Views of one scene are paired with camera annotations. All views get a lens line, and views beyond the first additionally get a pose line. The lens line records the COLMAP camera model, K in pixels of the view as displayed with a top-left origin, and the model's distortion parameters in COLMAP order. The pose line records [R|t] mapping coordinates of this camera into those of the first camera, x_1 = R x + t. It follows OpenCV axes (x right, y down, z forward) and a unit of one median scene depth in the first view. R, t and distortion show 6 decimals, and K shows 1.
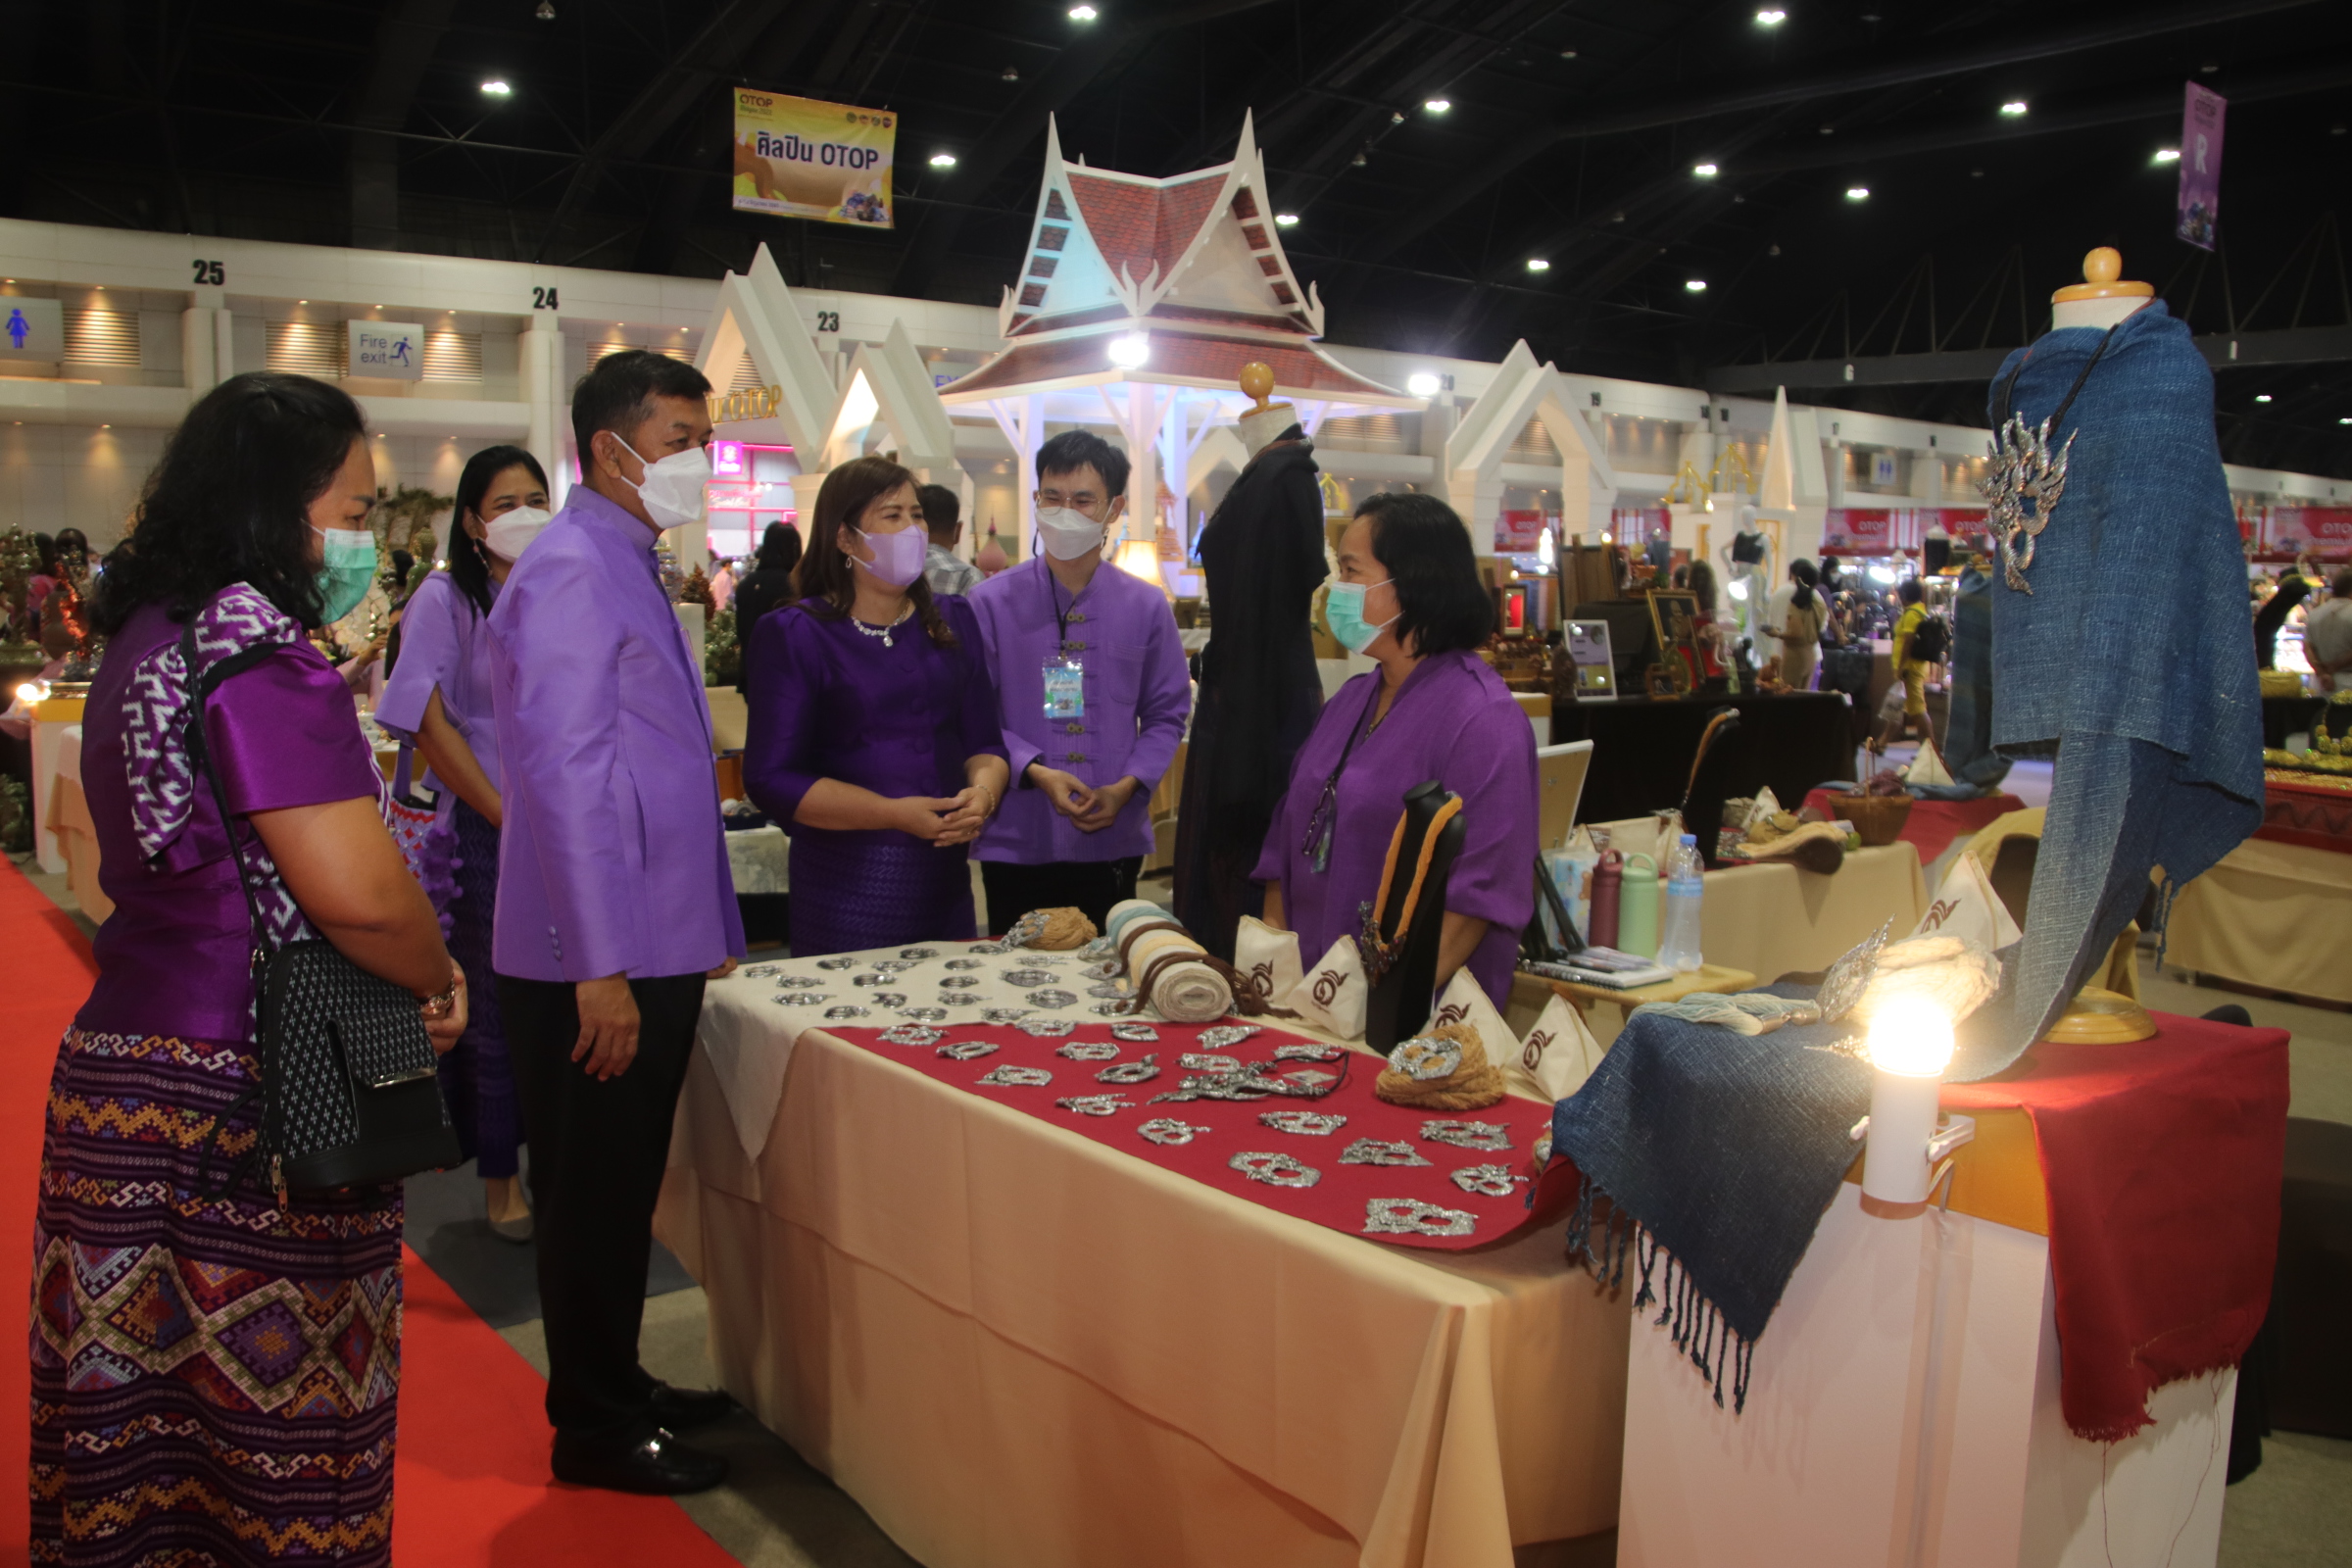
lens RADIAL K [[2057.9, 0, 1222.1], [0, 2057.9, 855.4], [0, 0, 1]] dist [-0.144183, 0.136541]
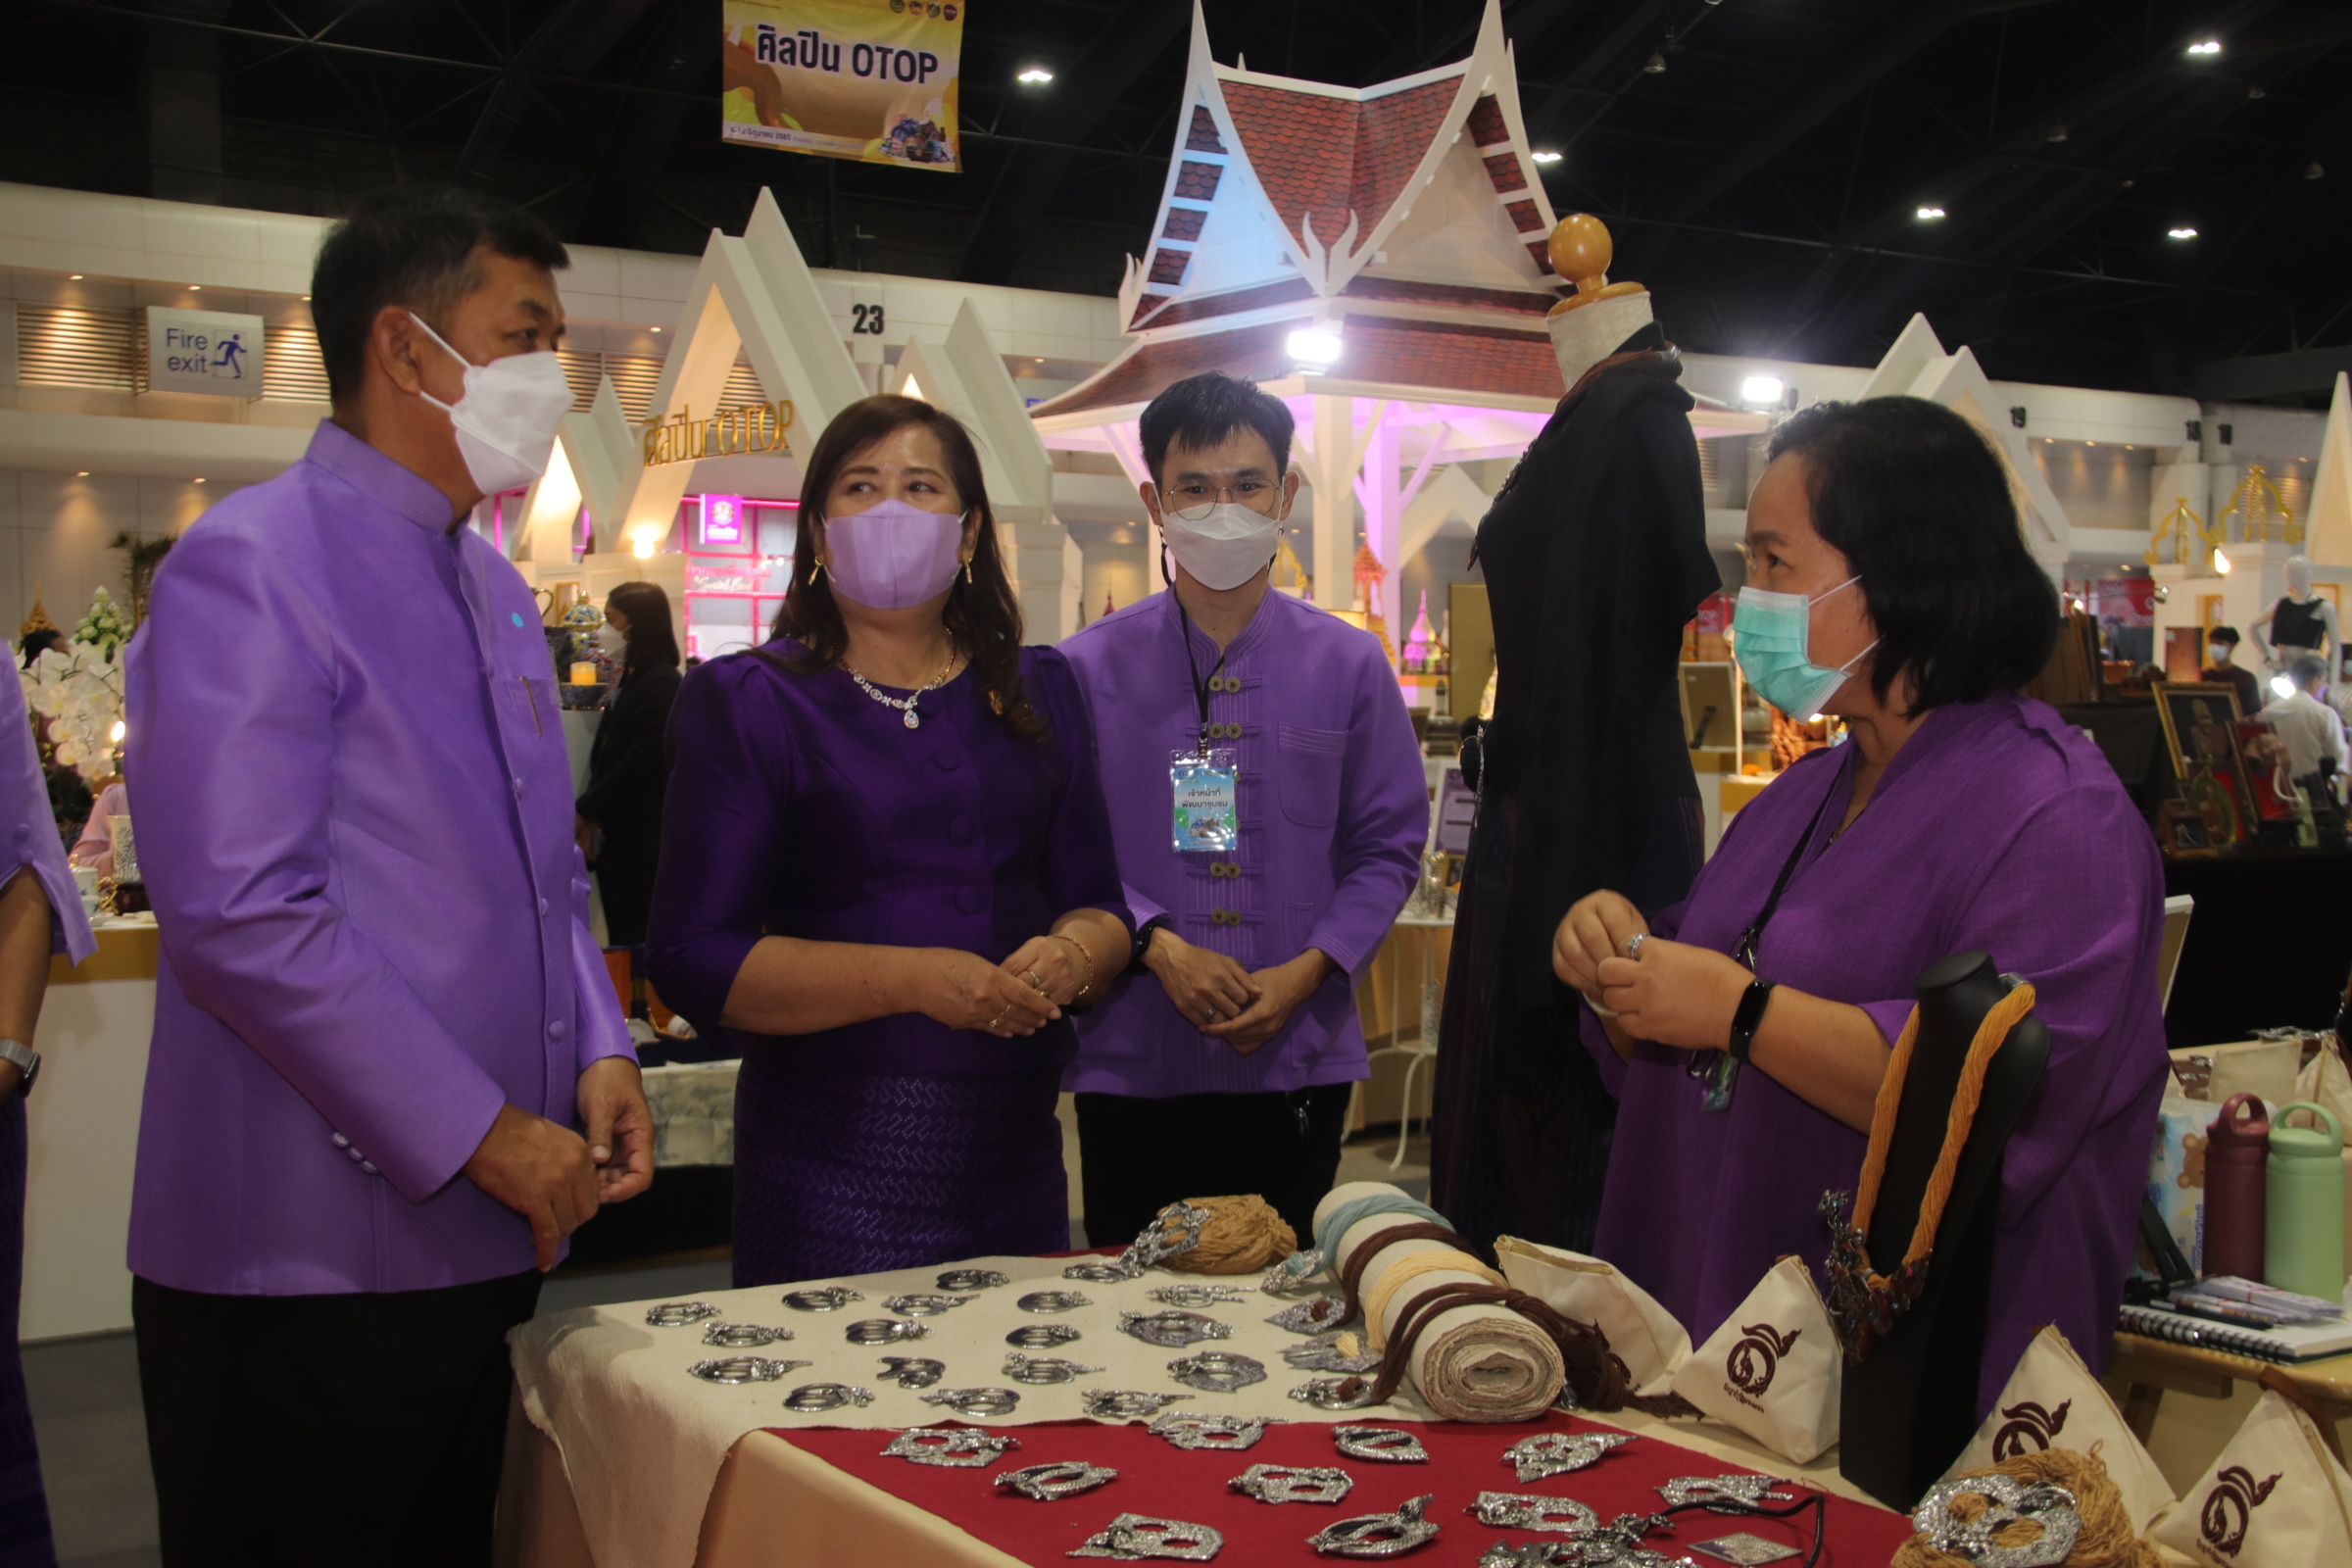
lens RADIAL K [[2968.0, 0, 1212.8], [0, 2968.0, 866.6], [0, 0, 1]] dist [0.111325, 0.000000]
pose [[0.997123, -0.002688, -0.075752, -0.004847], [-0.003458, 0.996718, -0.080880, 0.000482], [0.075721, 0.080909, 0.993841, 0.041128]]
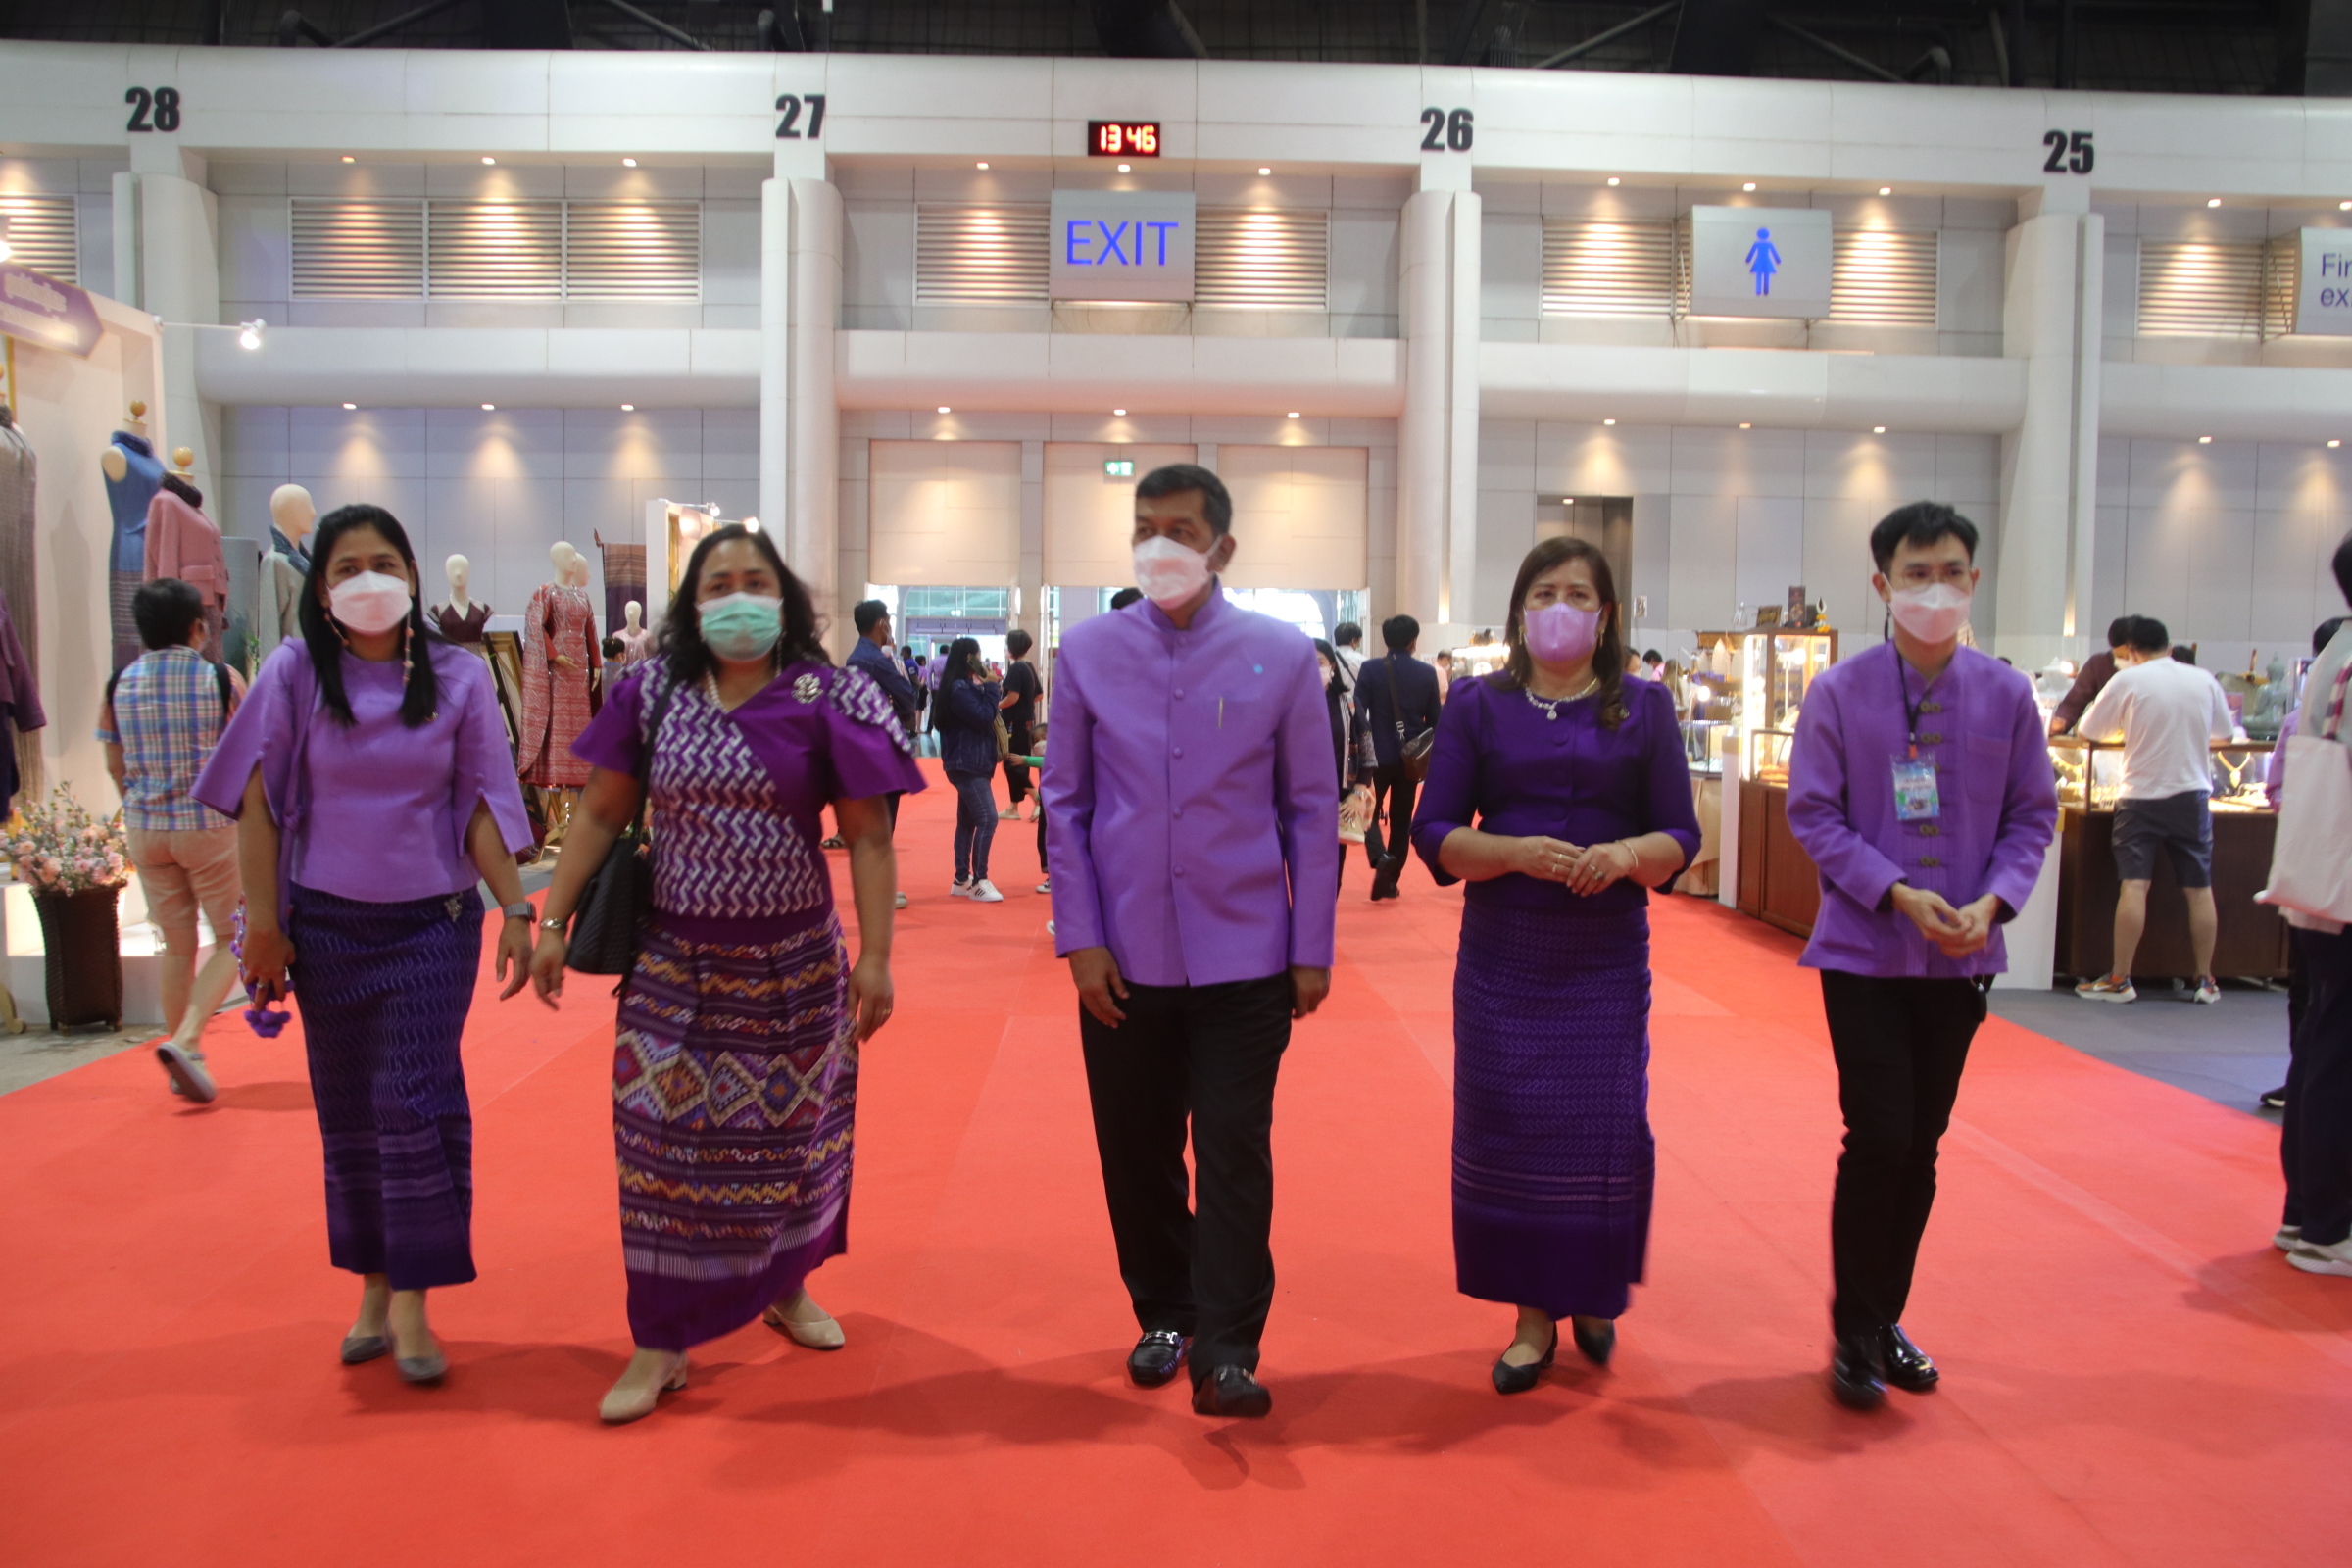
lens RADIAL K [[2140.5, 0, 1226.9], [0, 2140.5, 782.4], [0, 0, 1]] dist [-0.117495, 0.117732]
pose [[0.812276, 0.042100, -0.581752, -0.408557], [-0.090787, 0.994361, -0.054803, -0.075791], [0.576164, 0.097331, 0.811518, 0.473401]]
